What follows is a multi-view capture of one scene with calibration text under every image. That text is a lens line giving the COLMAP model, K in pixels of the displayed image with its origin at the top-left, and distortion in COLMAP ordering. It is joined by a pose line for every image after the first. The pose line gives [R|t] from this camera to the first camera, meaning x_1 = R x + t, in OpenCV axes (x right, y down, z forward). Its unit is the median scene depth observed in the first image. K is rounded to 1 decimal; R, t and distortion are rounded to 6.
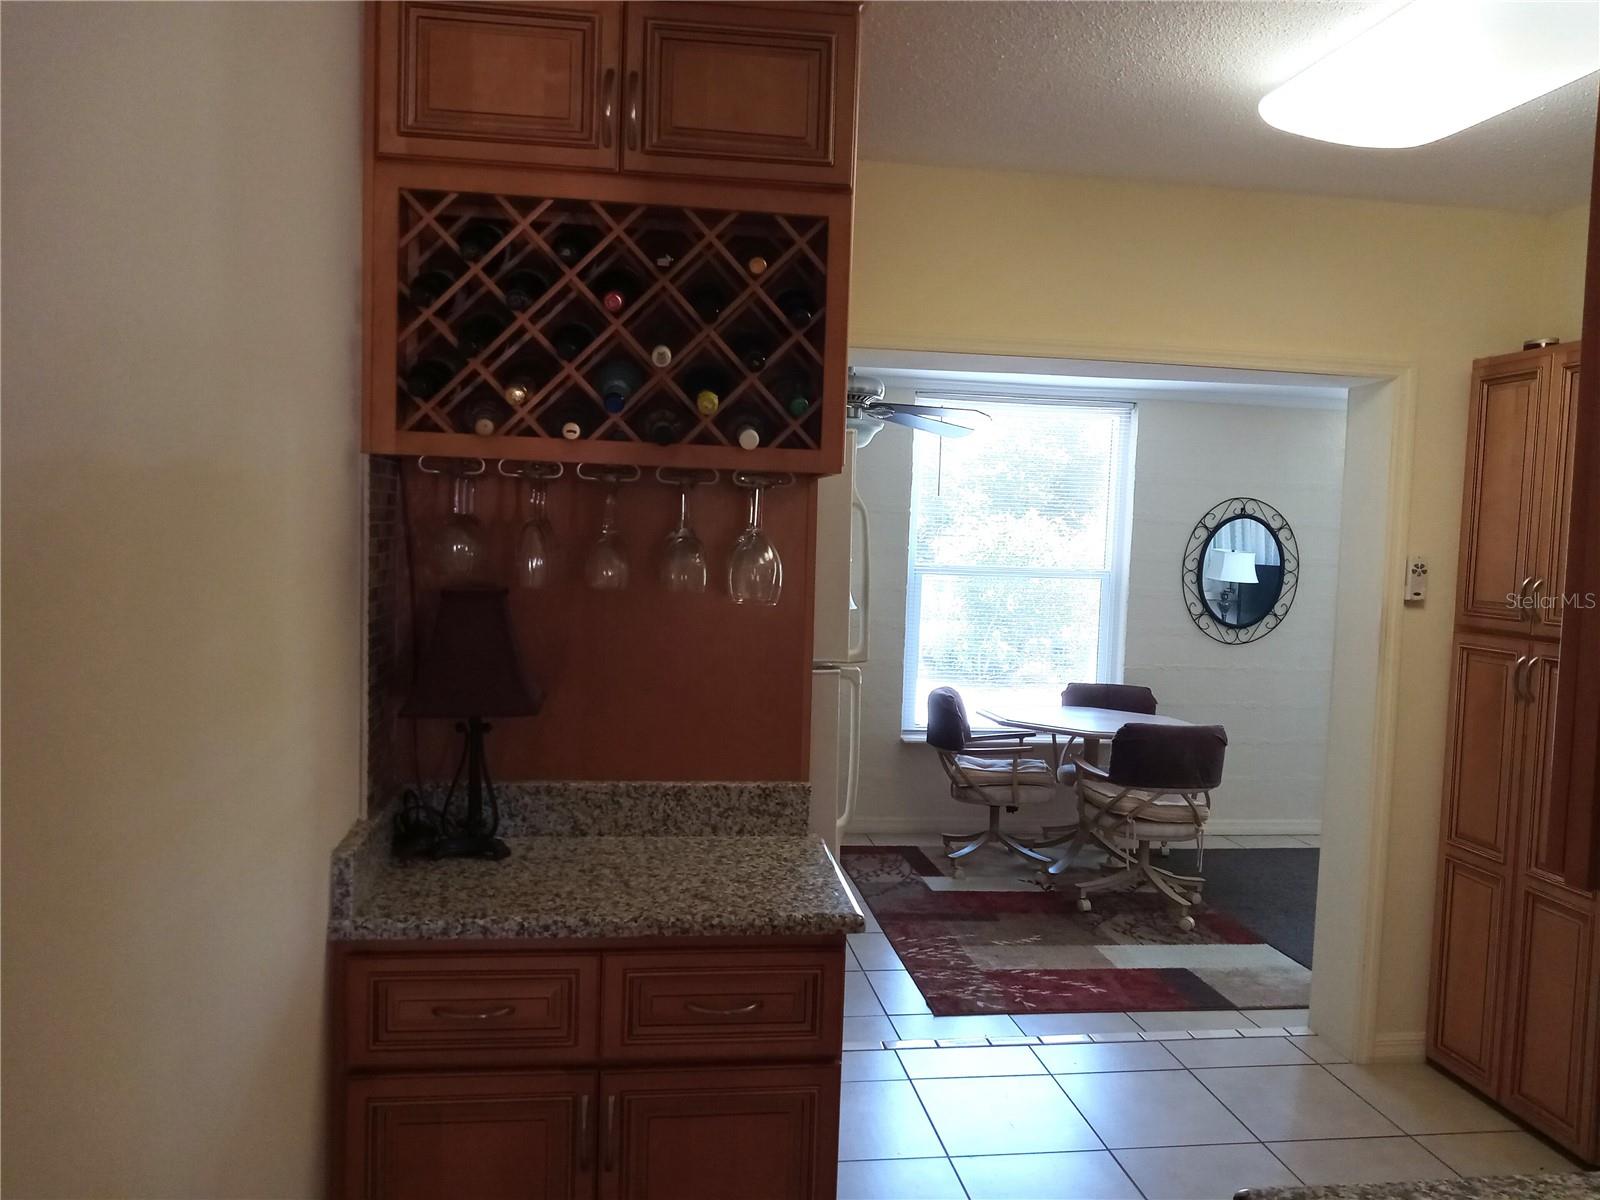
lens RADIAL K [[1195.0, 0, 791.1], [0, 1195.0, 607.2], [0, 0, 1]] dist [0.026914, -0.041084]
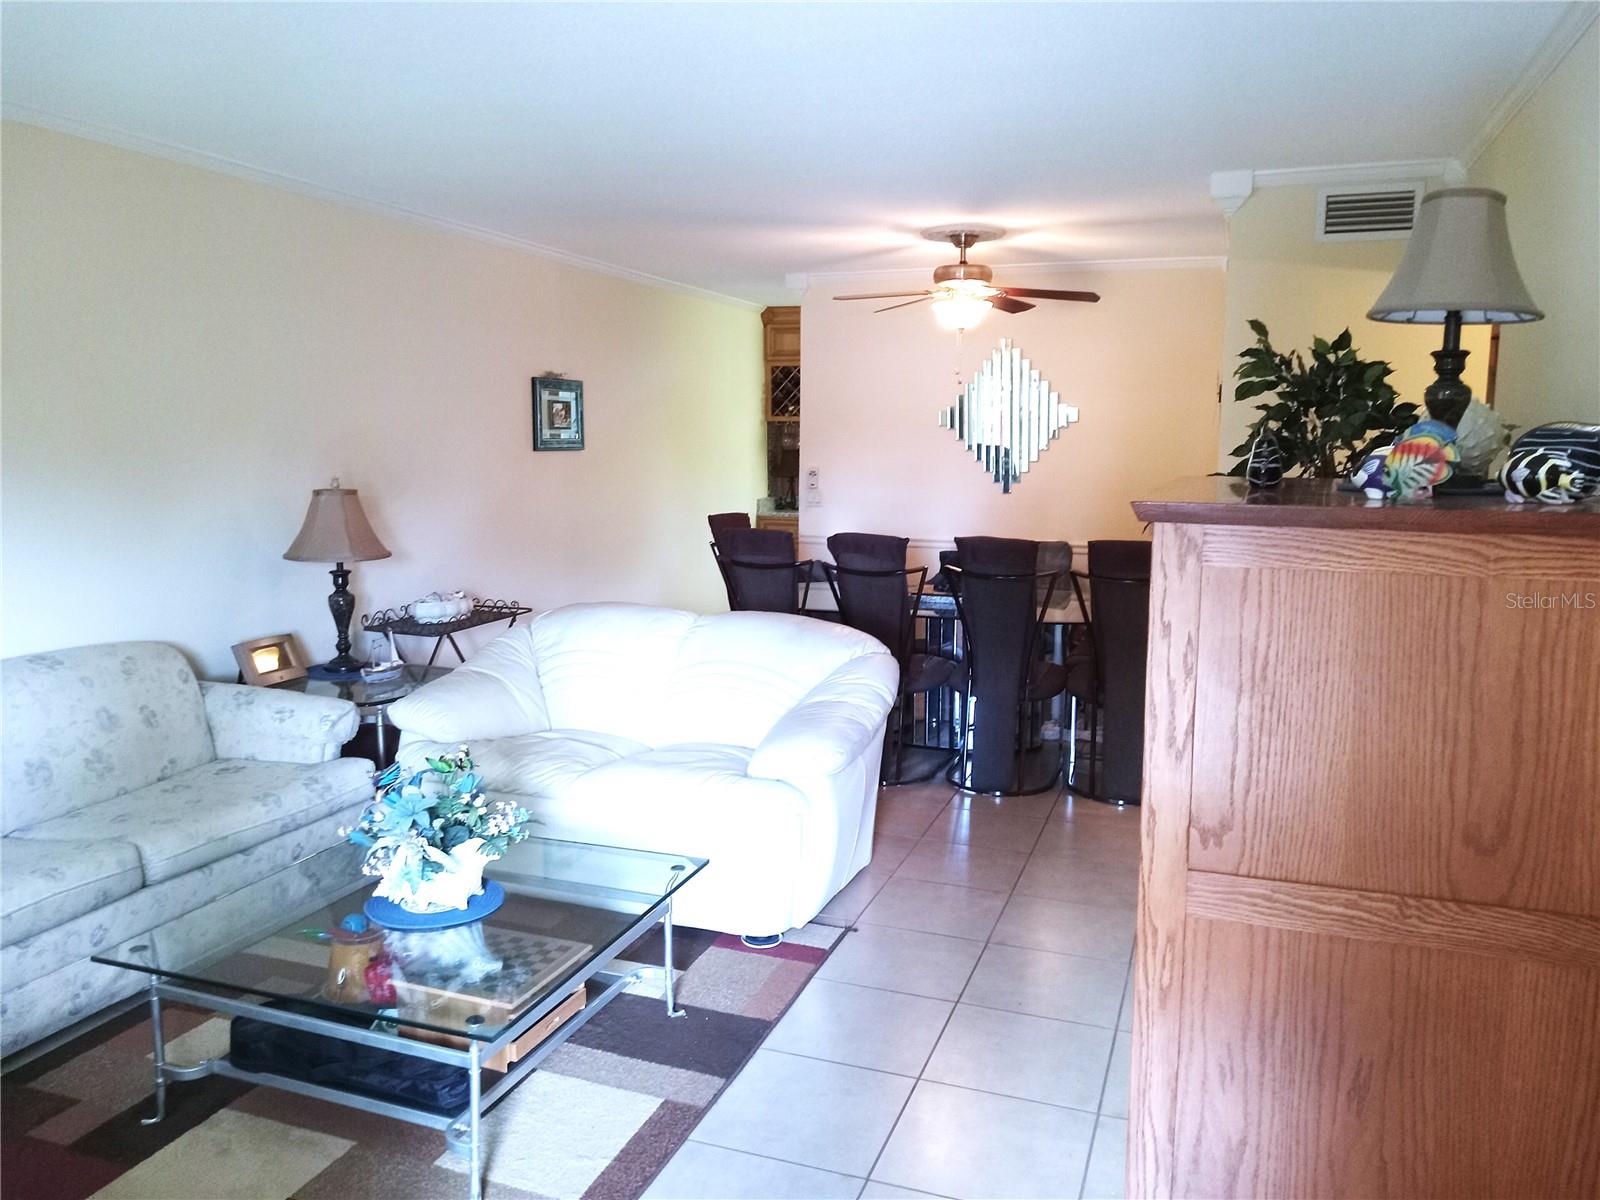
lens RADIAL K [[1195.0, 0, 808.7], [0, 1195.0, 595.5], [0, 0, 1]] dist [0.026914, -0.041084]
pose [[0.887943, 0.030429, -0.458946, 1.931670], [-0.001799, 0.998031, 0.062689, 0.257012], [0.459951, -0.054839, 0.886250, -3.072409]]
